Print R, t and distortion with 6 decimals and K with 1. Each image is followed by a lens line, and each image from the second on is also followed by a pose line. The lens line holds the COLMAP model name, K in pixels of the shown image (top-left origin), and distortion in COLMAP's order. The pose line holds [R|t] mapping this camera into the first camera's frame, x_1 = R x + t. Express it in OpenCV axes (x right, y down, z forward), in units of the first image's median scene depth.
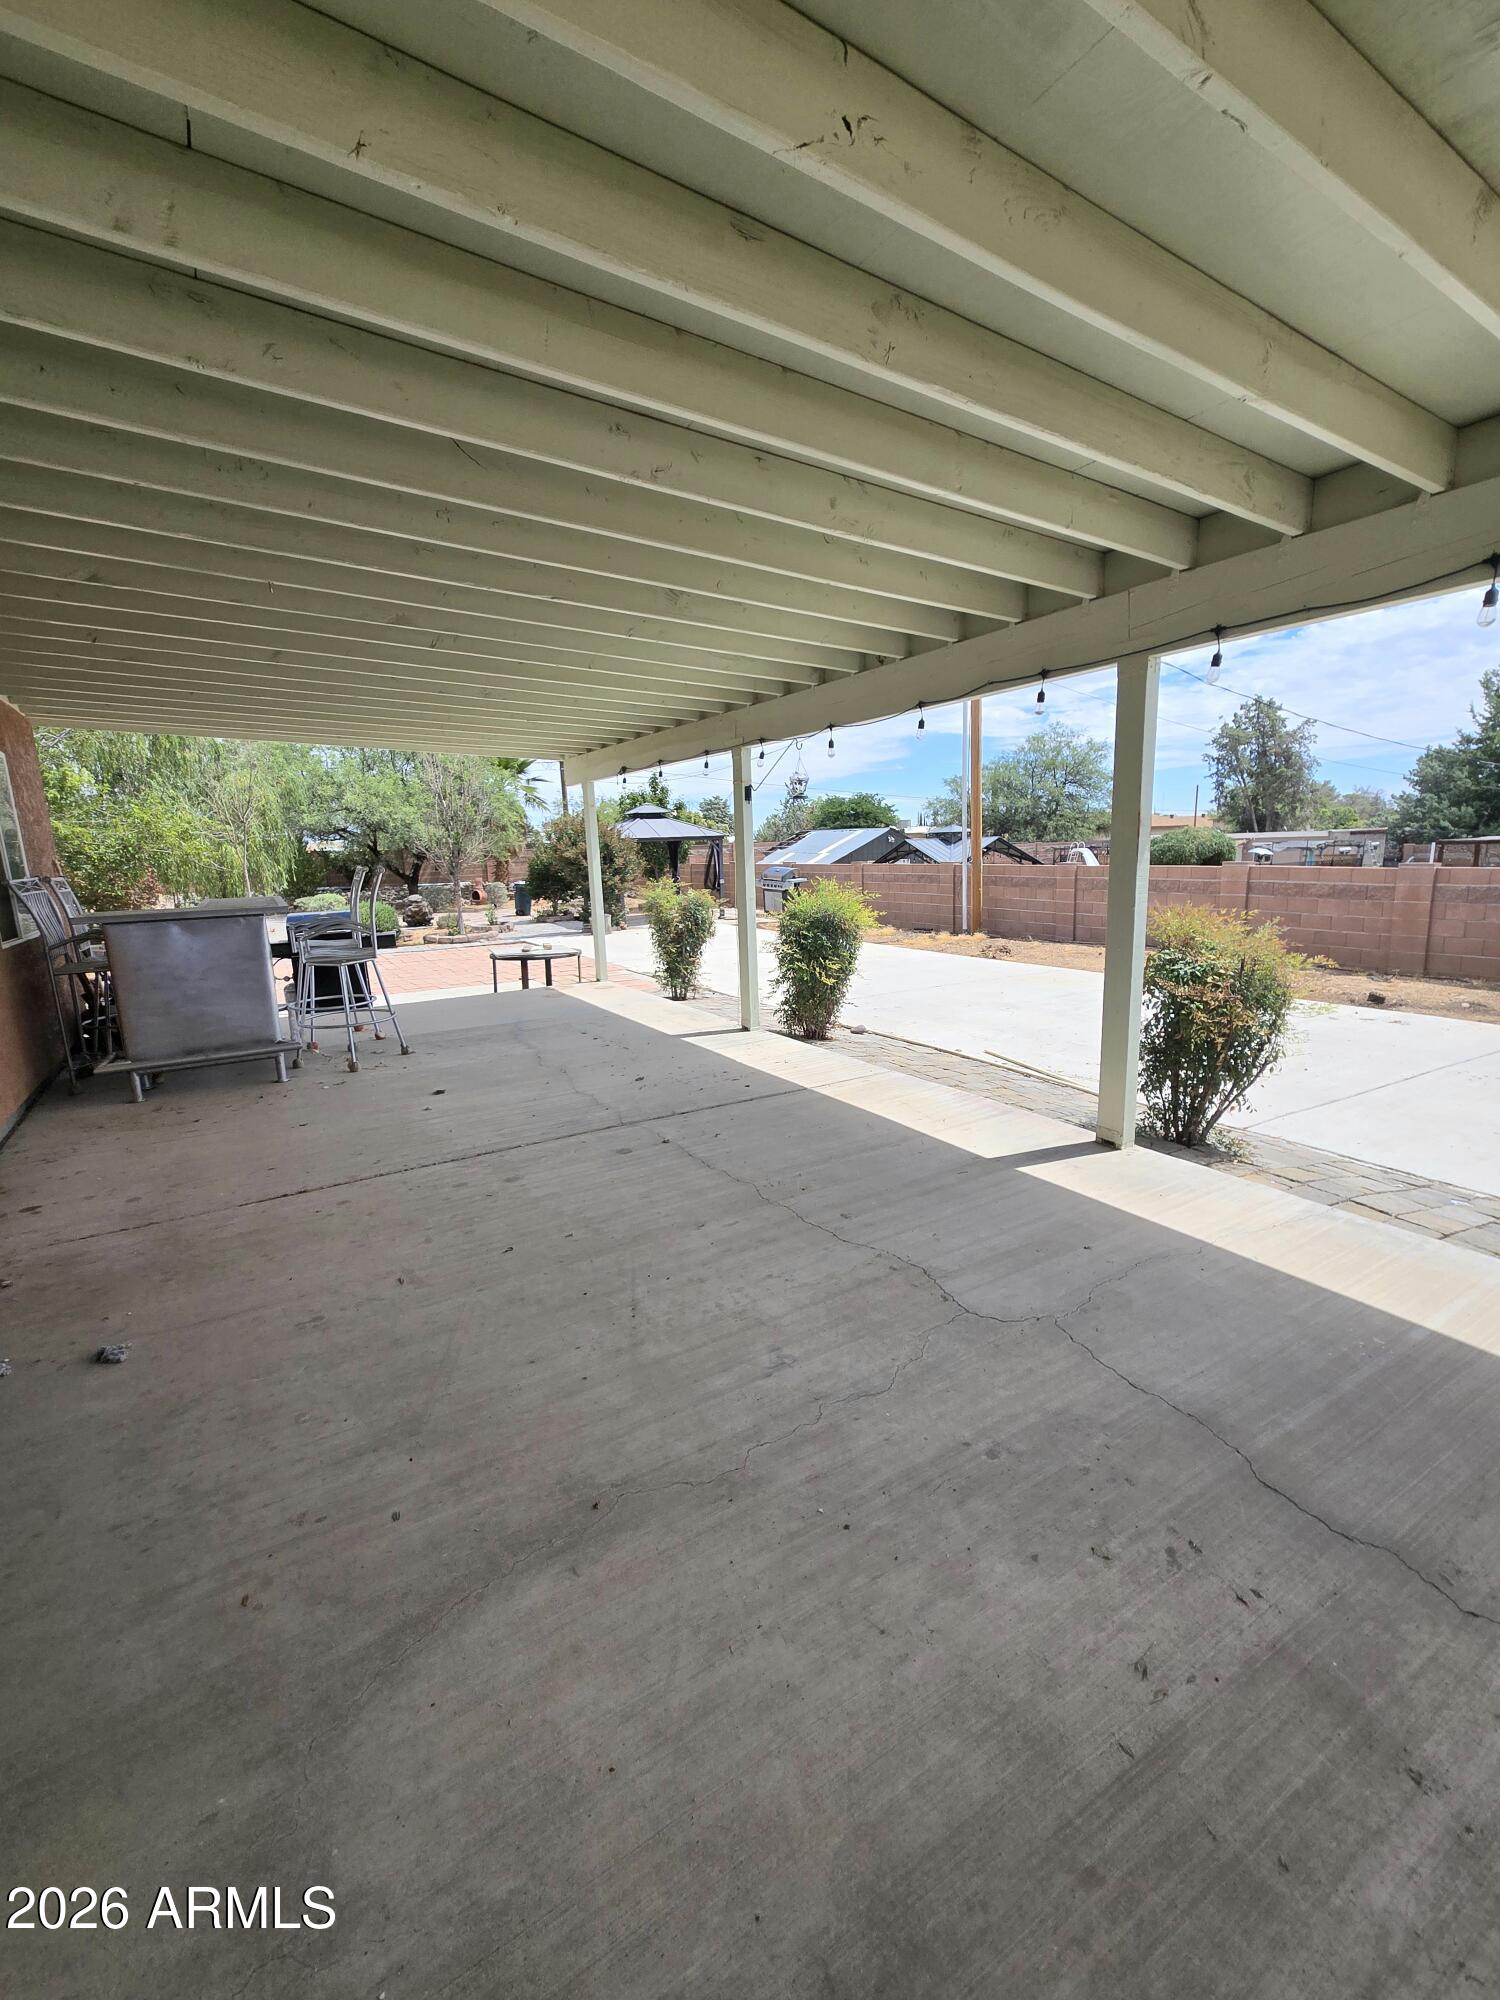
lens RADIAL K [[842.7, 0, 752.6], [0, 842.7, 993.8], [0, 0, 1]] dist [0.000474, 0.000088]
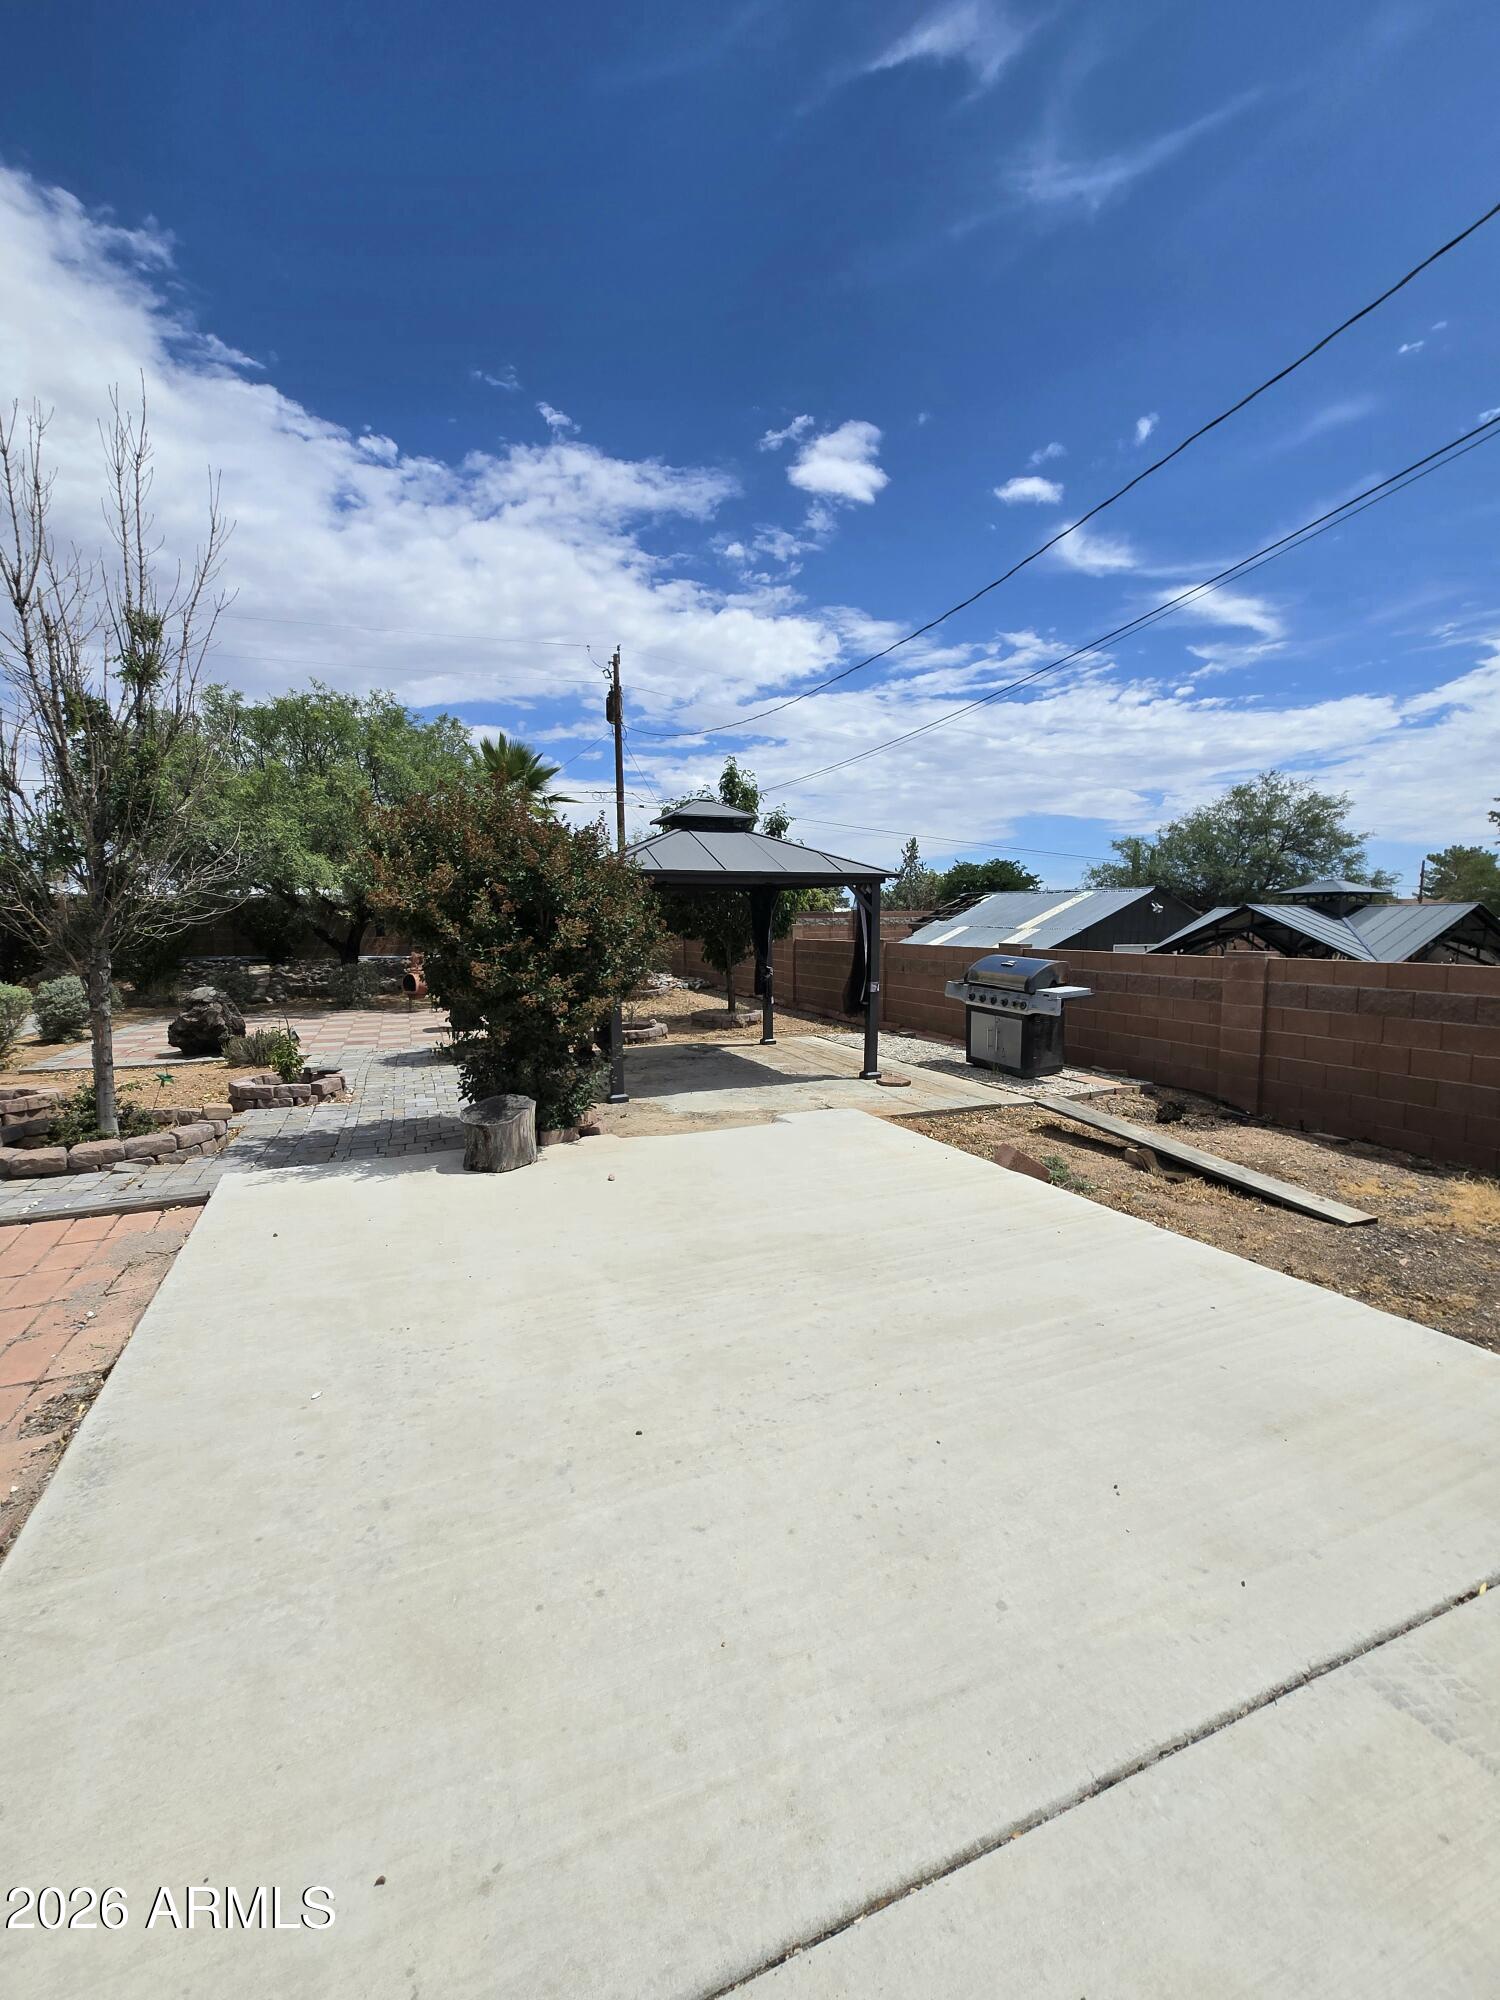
lens RADIAL K [[842.7, 0, 751.3], [0, 842.7, 995.0], [0, 0, 1]] dist [0.000474, 0.000088]
pose [[0.992212, 0.040245, -0.117879, -0.028316], [-0.049987, 0.995469, -0.080887, -0.058432], [0.114089, 0.086149, 0.989728, 0.368776]]
